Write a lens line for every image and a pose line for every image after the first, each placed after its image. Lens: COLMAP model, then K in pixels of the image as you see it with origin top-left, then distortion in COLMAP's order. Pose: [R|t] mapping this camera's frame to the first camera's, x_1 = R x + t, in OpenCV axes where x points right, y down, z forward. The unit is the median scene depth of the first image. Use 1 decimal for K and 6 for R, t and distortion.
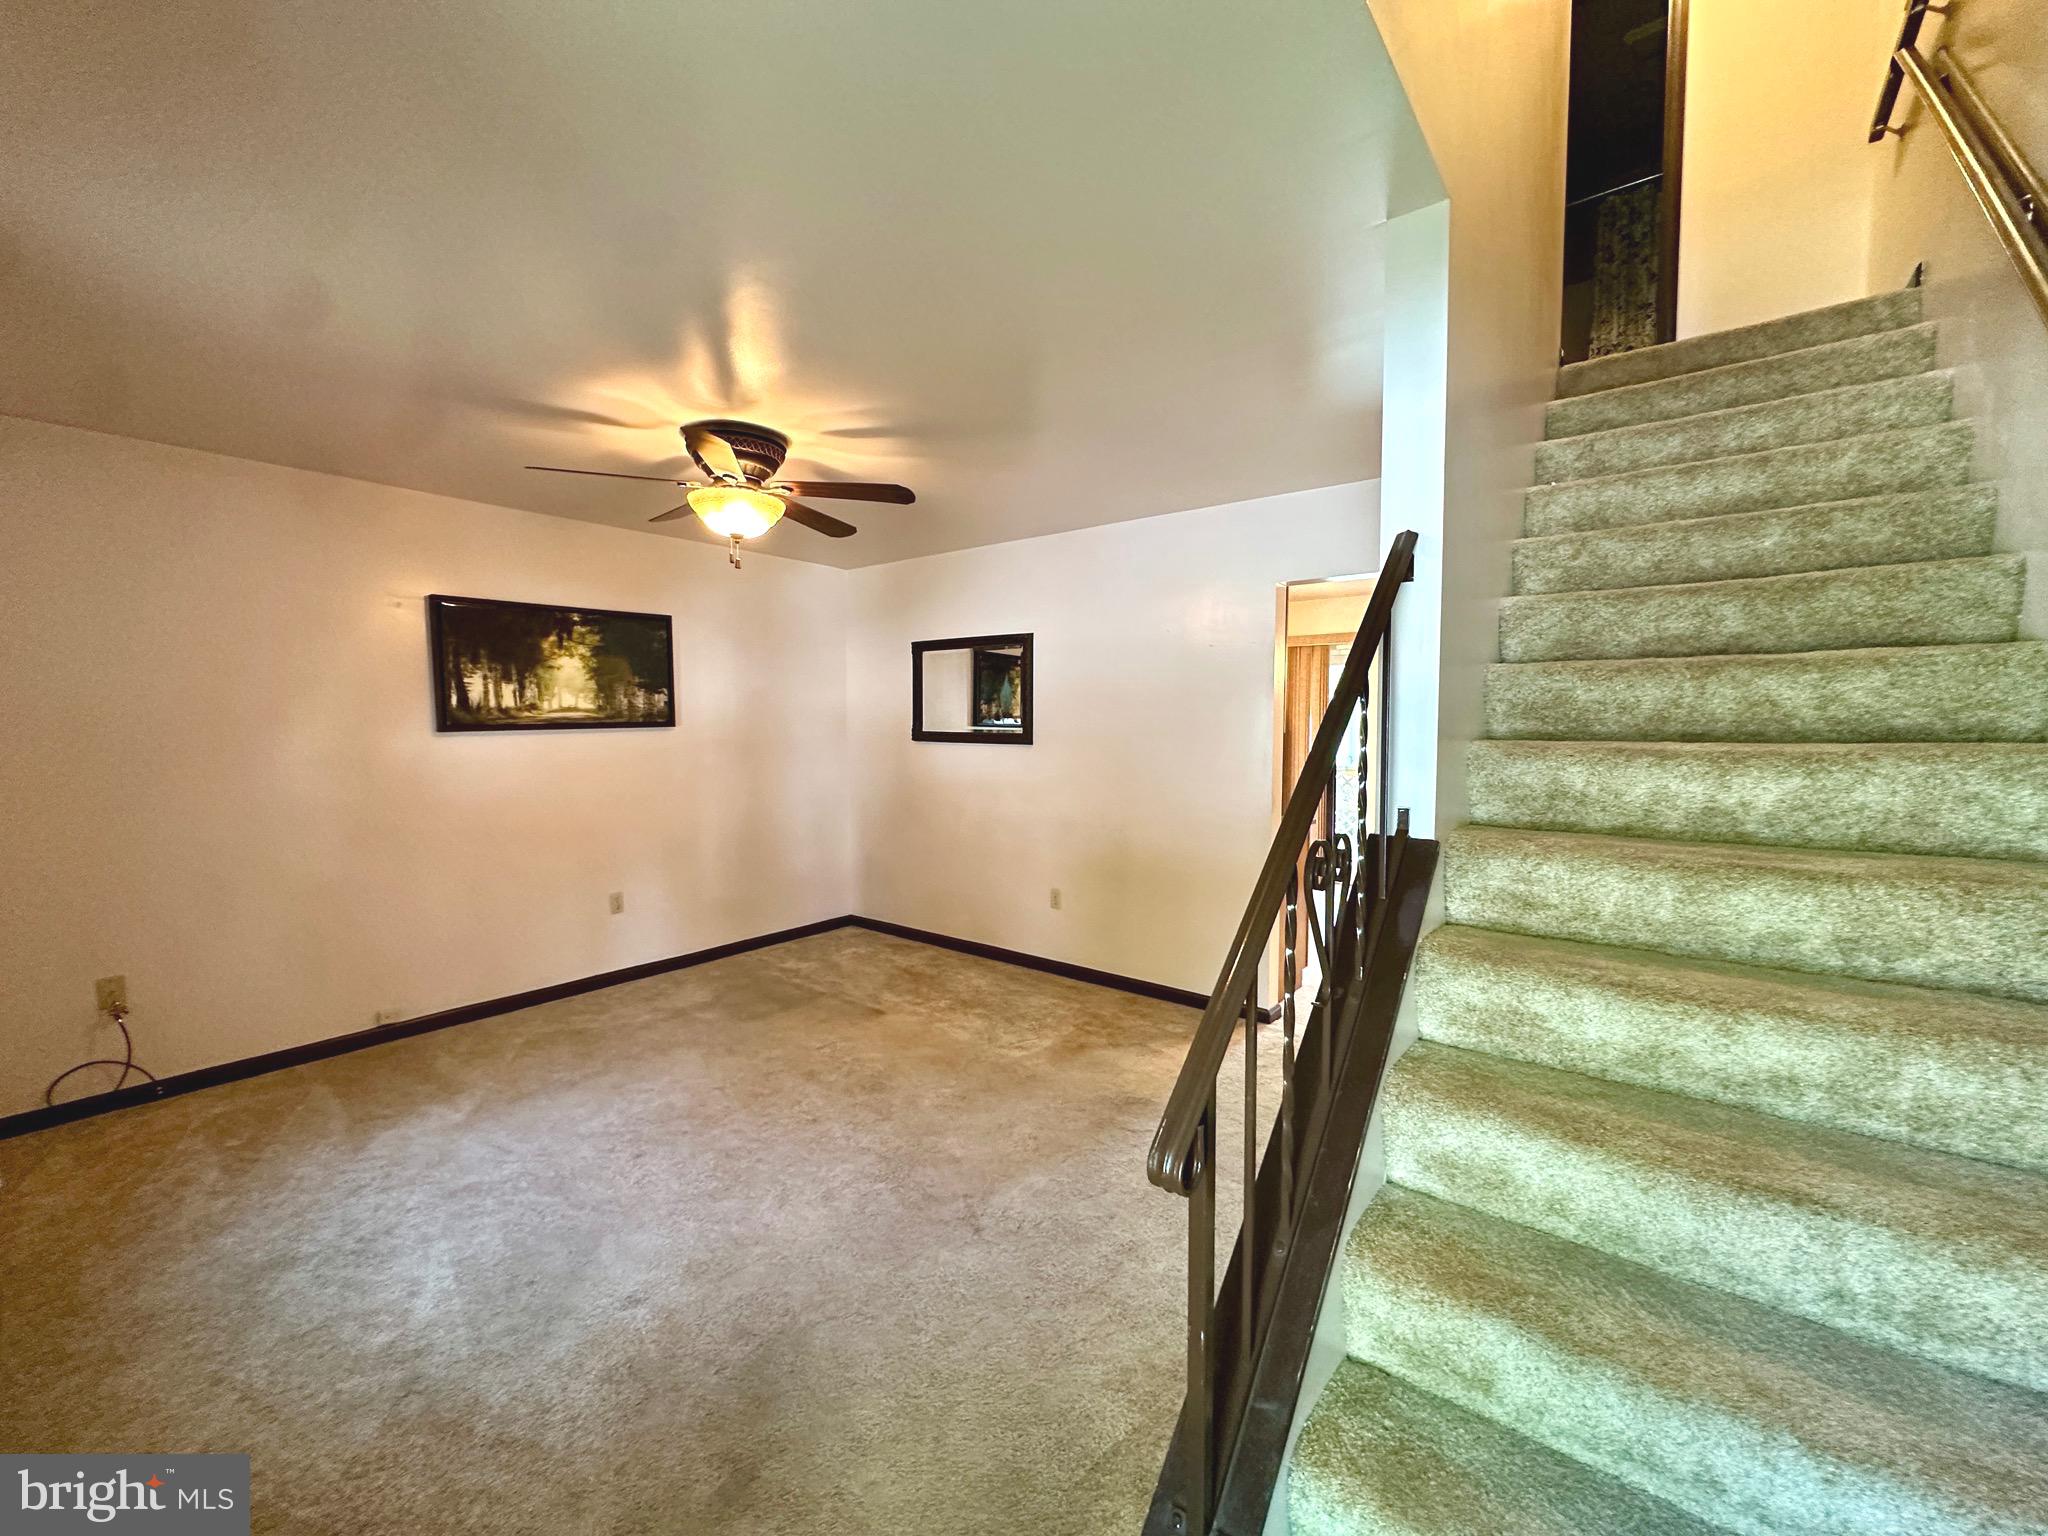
lens RADIAL K [[820.2, 0, 1024.1], [0, 820.2, 769.4], [0, 0, 1]] dist [-0.004975, 0.000886]
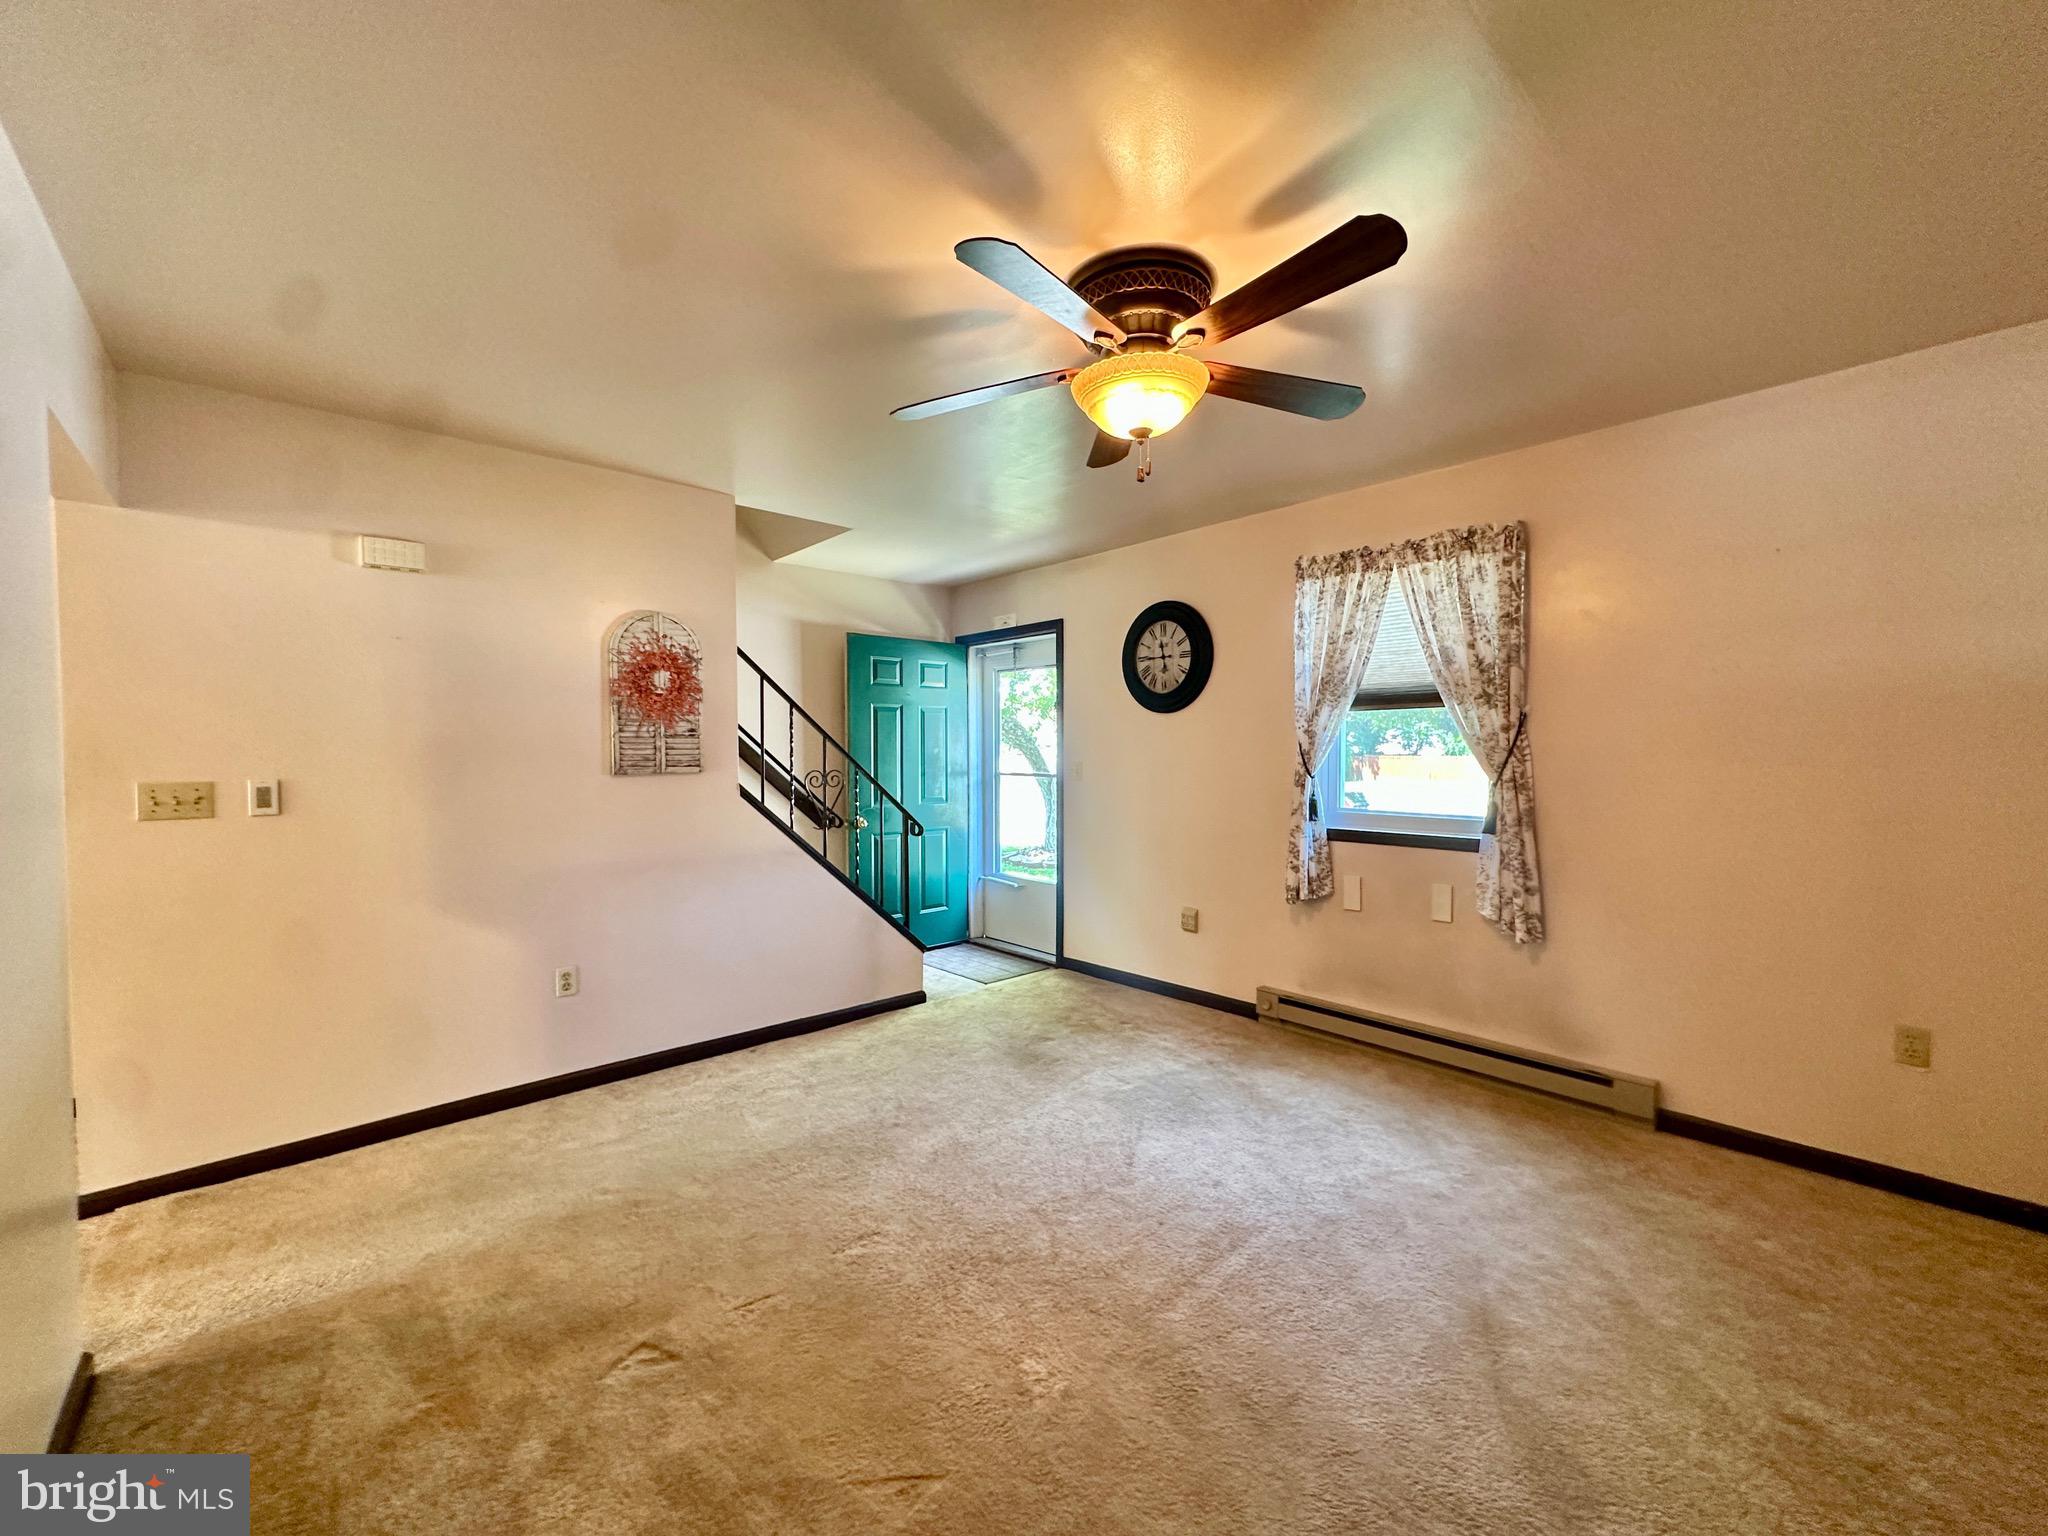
lens RADIAL K [[820.2, 0, 1027.2], [0, 820.2, 765.7], [0, 0, 1]] dist [-0.004975, 0.000886]
pose [[-0.987307, 0.006227, 0.158699, -0.290776], [0.019266, 0.996548, 0.080754, -0.054100], [-0.157648, 0.082787, -0.984019, 1.360762]]
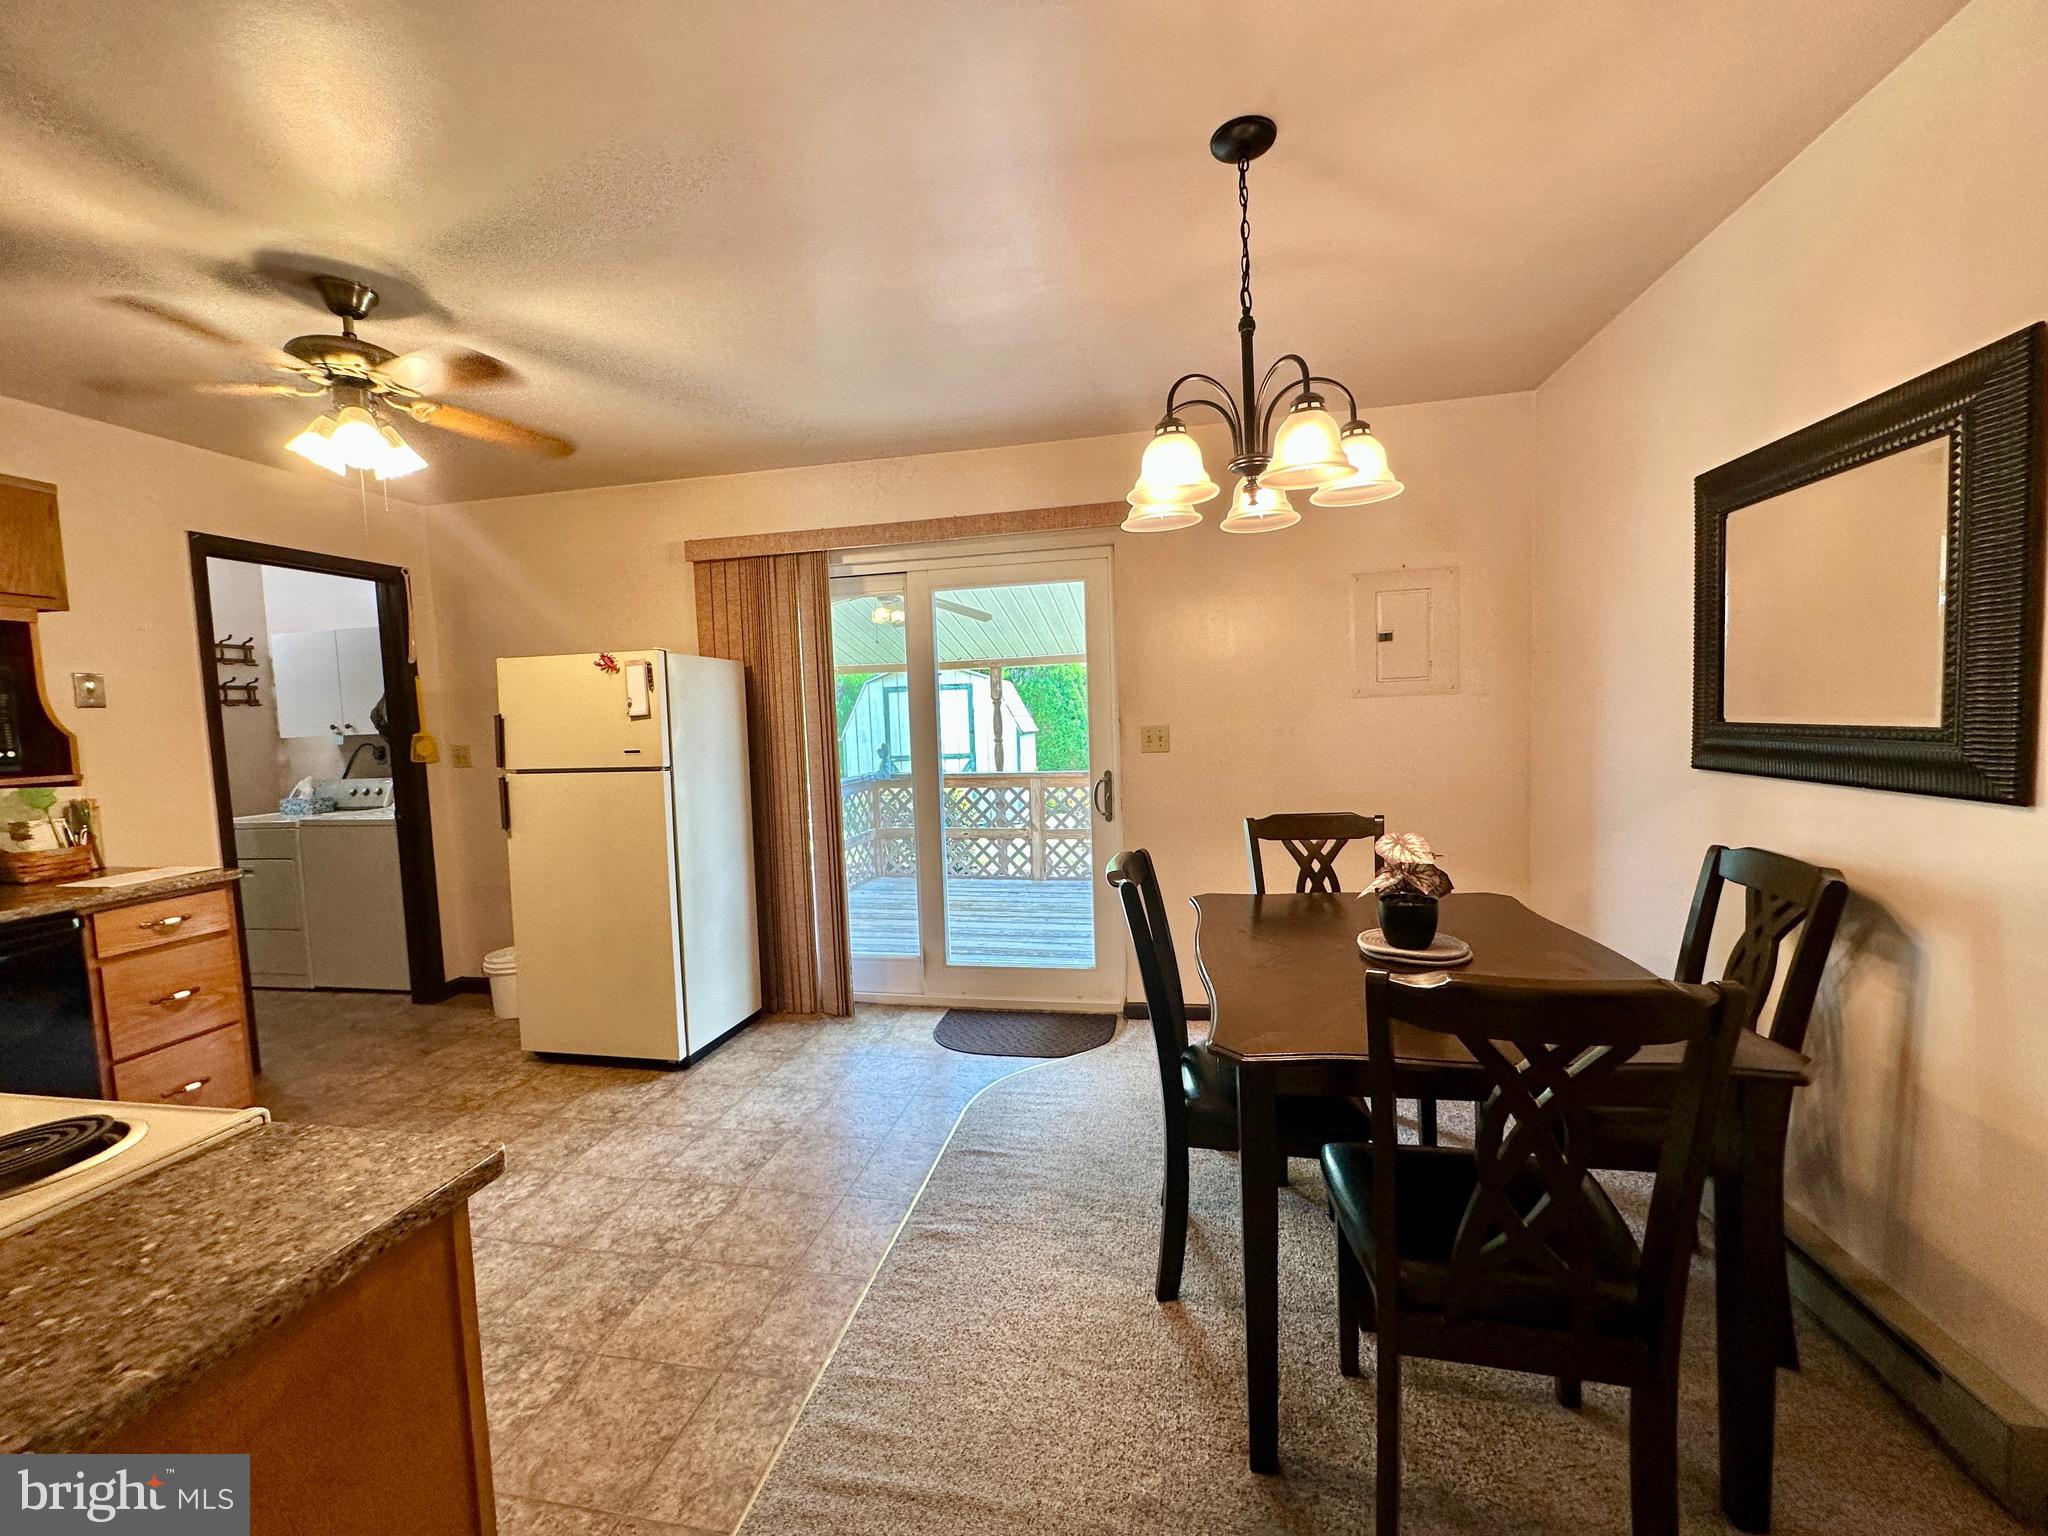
lens RADIAL K [[820.2, 0, 1023.3], [0, 820.2, 768.5], [0, 0, 1]] dist [-0.004975, 0.000886]
pose [[0.889683, -0.058874, 0.452767, 0.448535], [0.060072, 0.998125, 0.011746, -0.029109], [-0.452609, 0.016749, 0.891552, 0.905421]]
